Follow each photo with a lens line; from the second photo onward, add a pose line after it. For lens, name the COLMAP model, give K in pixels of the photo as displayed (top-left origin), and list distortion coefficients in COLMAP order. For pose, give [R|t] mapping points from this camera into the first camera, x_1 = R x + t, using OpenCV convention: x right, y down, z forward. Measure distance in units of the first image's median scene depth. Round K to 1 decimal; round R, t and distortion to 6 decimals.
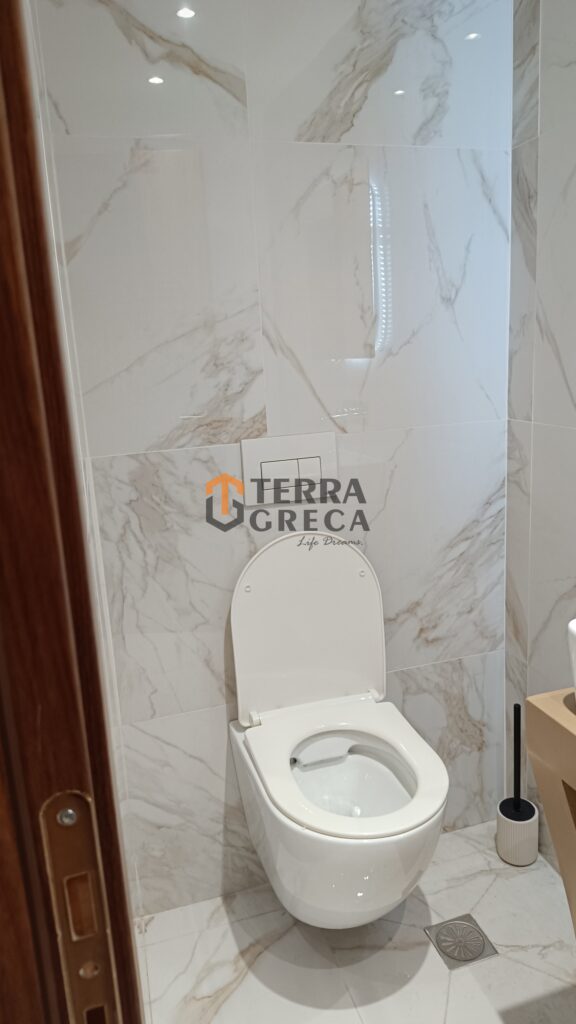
lens RADIAL K [[712.8, 0, 288.0], [0, 712.8, 512.0], [0, 0, 1]] dist [0.073317, -0.113443]
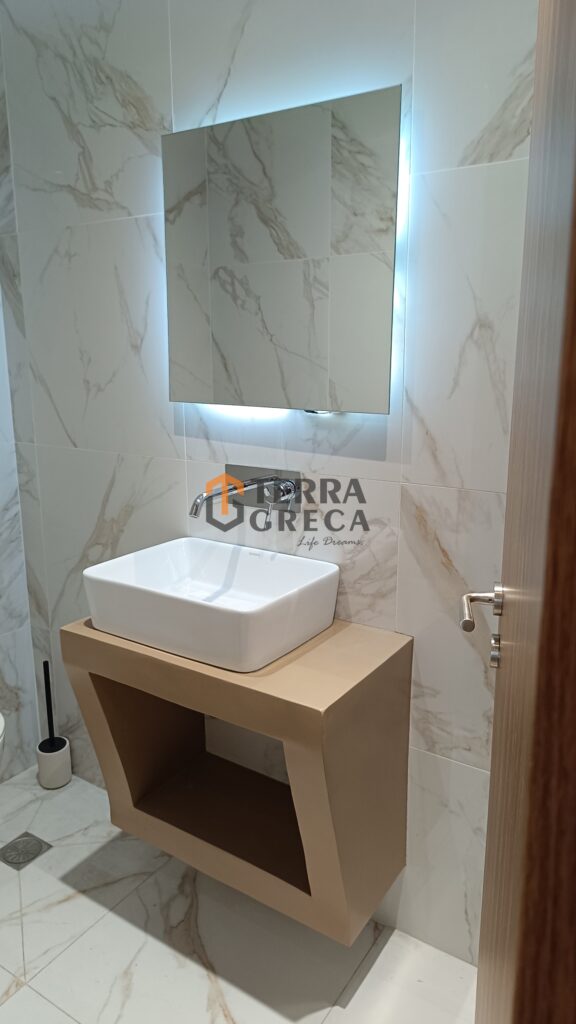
lens RADIAL K [[712.8, 0, 288.0], [0, 712.8, 512.0], [0, 0, 1]] dist [0.073317, -0.113443]
pose [[0.766566, -0.086272, 0.636344, -0.140620], [0.104896, 0.994447, 0.008460, 0.033310], [-0.633540, 0.060264, 0.771359, -0.278251]]
